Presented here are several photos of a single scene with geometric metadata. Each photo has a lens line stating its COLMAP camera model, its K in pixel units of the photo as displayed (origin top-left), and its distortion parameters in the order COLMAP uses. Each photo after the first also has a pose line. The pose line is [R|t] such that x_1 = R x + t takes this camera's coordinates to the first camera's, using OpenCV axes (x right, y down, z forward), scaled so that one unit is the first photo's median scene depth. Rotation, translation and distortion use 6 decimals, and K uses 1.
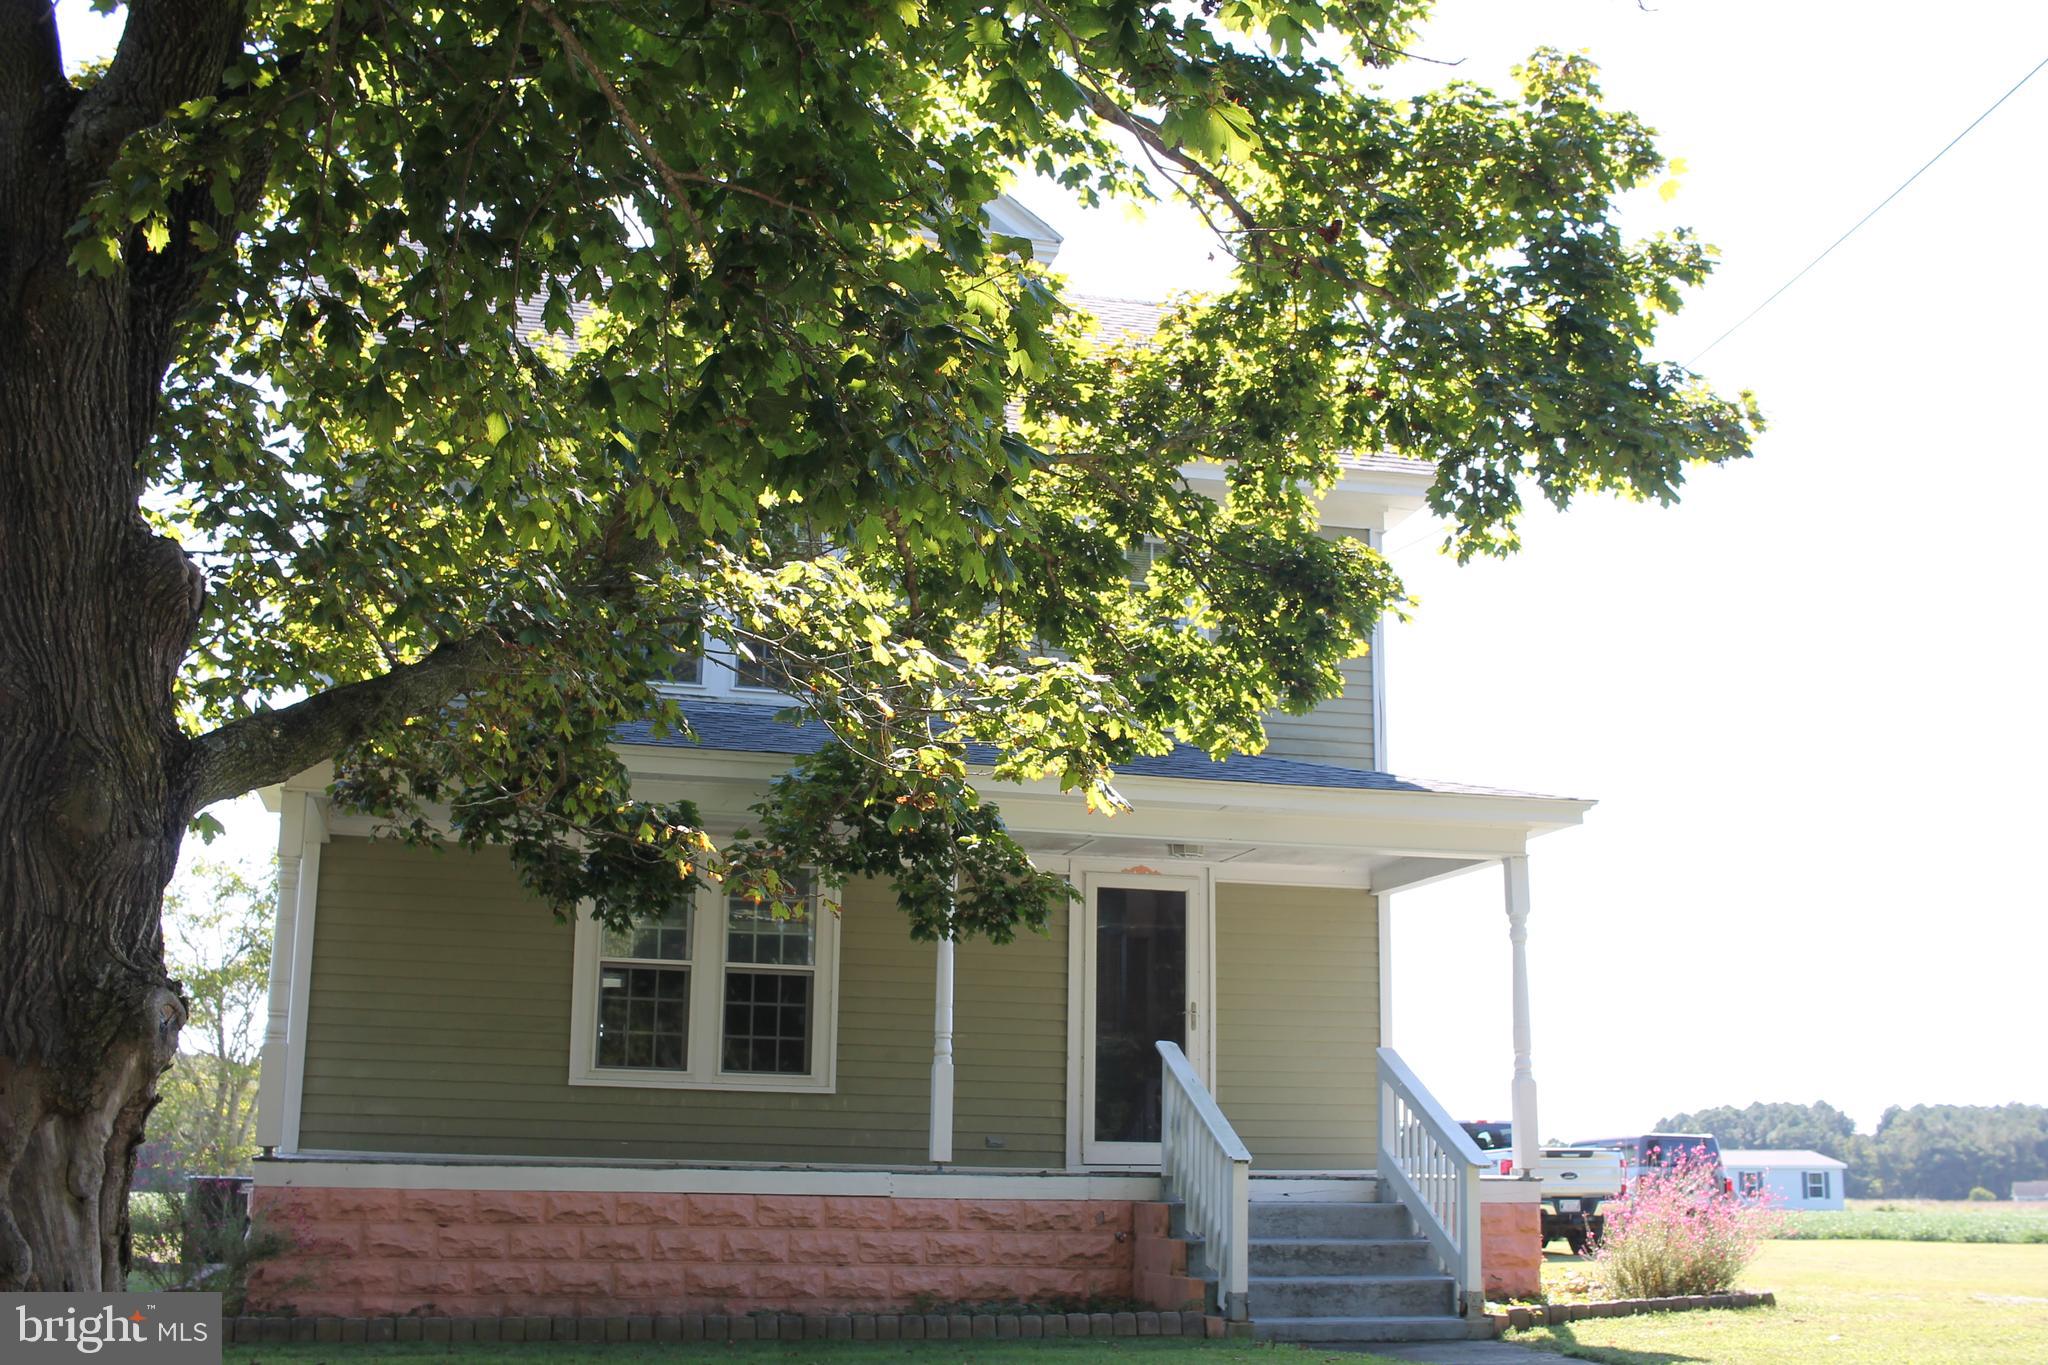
lens RADIAL K [[2297.3, 0, 1024.0], [0, 2297.3, 682.5], [0, 0, 1]] dist [-0.121114, 0.119431]
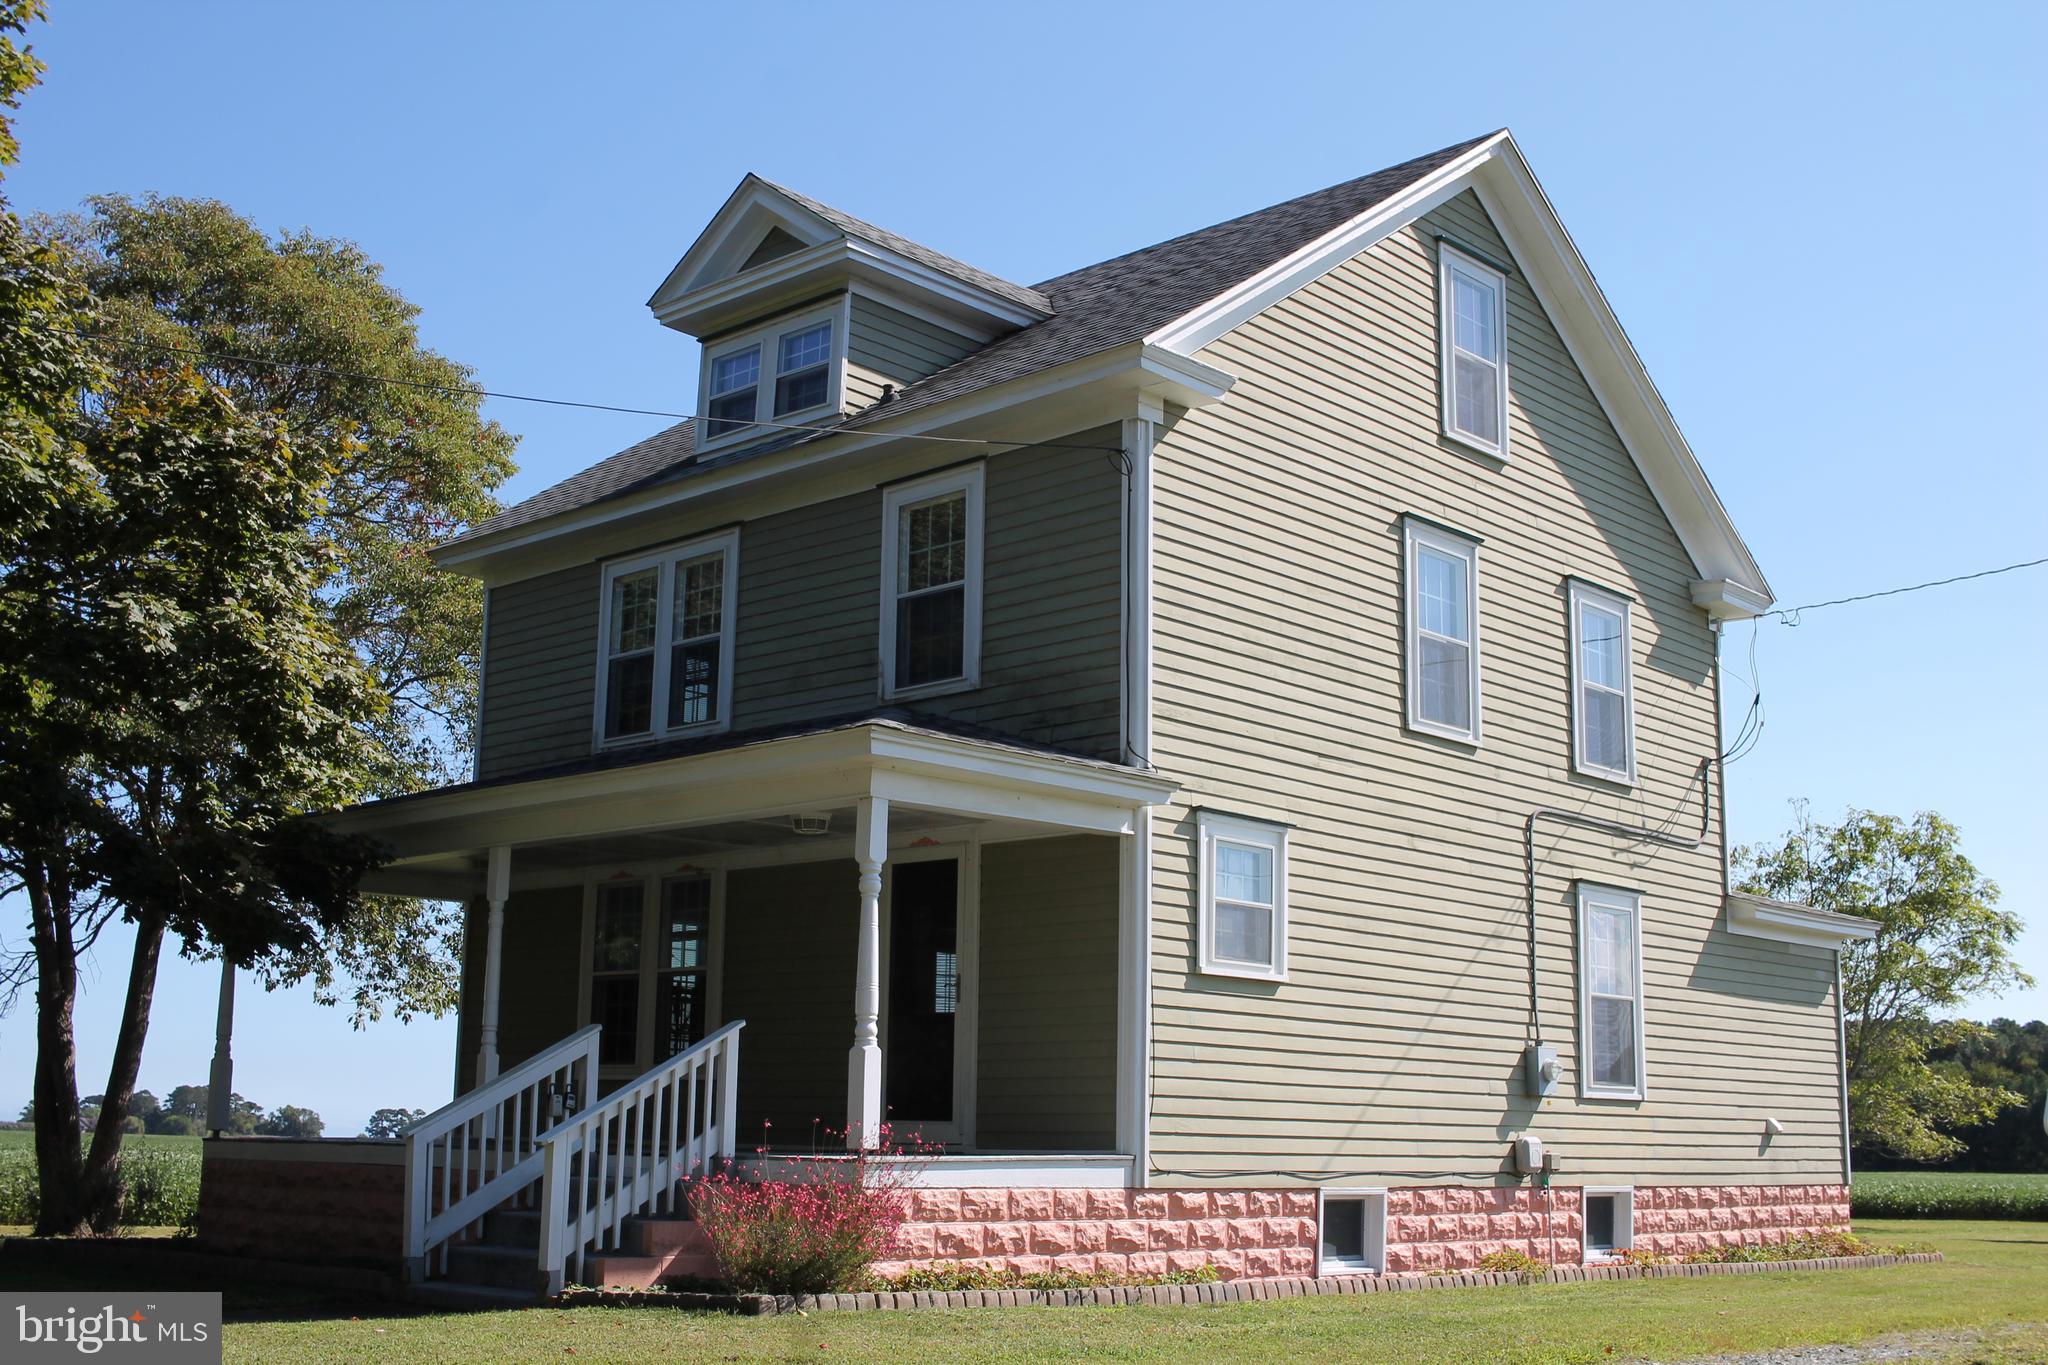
lens RADIAL K [[2297.3, 0, 1024.0], [0, 2297.3, 682.5], [0, 0, 1]] dist [-0.121114, 0.119431]
pose [[0.524905, -0.171354, -0.833734, 0.974262], [0.175602, 0.980255, -0.090912, 0.120638], [0.832849, -0.098685, 0.544631, 0.553283]]
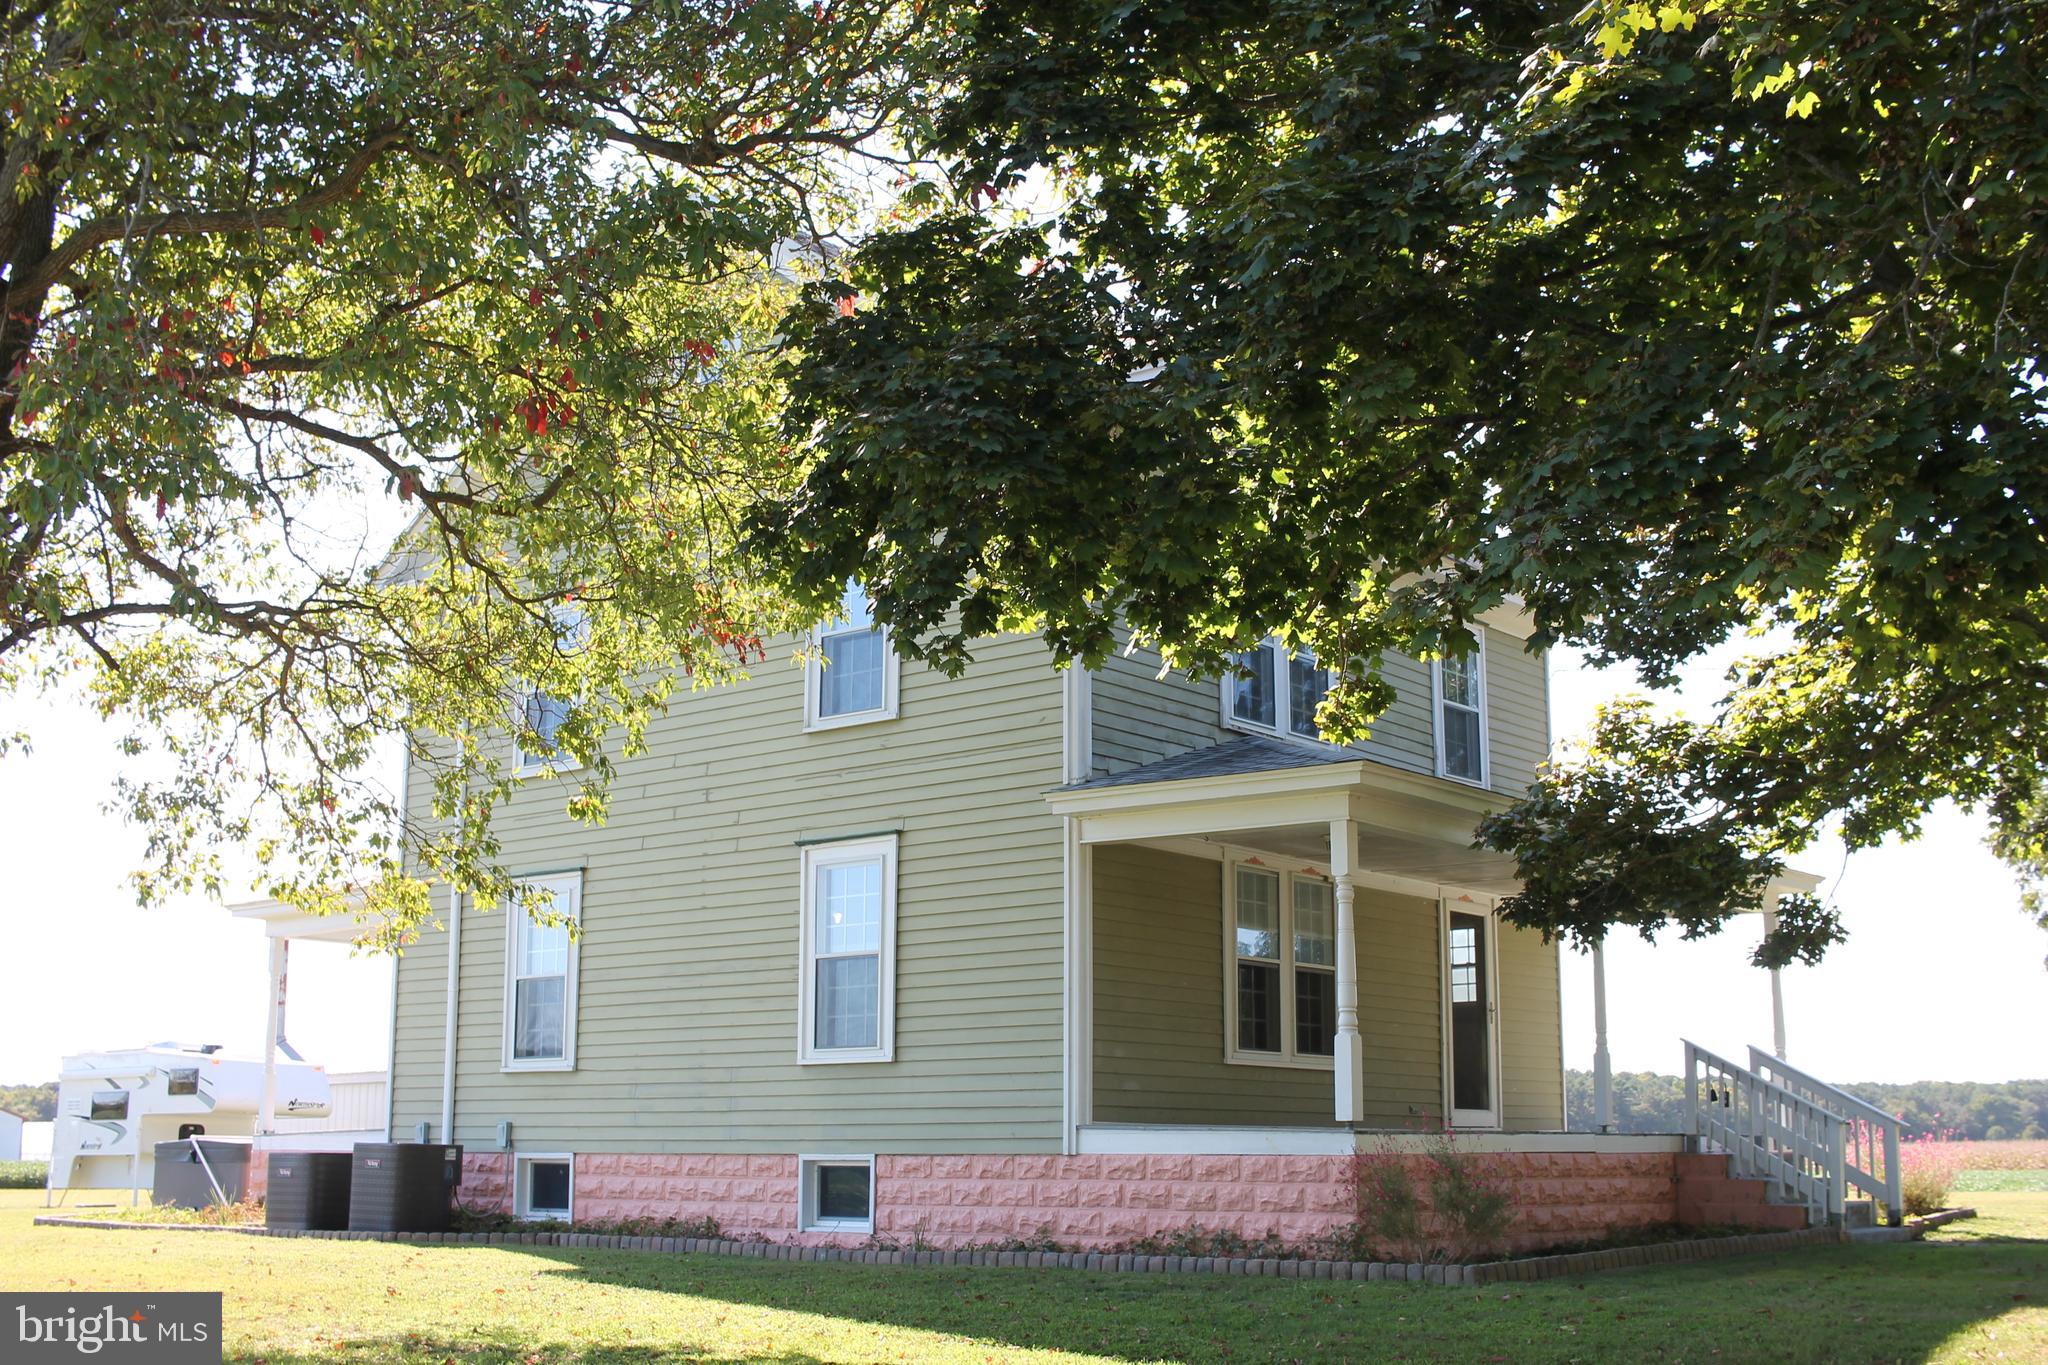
lens RADIAL K [[2251.6, 0, 1024.0], [0, 2251.6, 682.5], [0, 0, 1]] dist [-0.100561, -0.015645]
pose [[0.812157, 0.111262, 0.572732, -0.953307], [-0.121441, 0.992385, -0.020578, 0.018964], [-0.570660, -0.052841, 0.819484, 0.127450]]
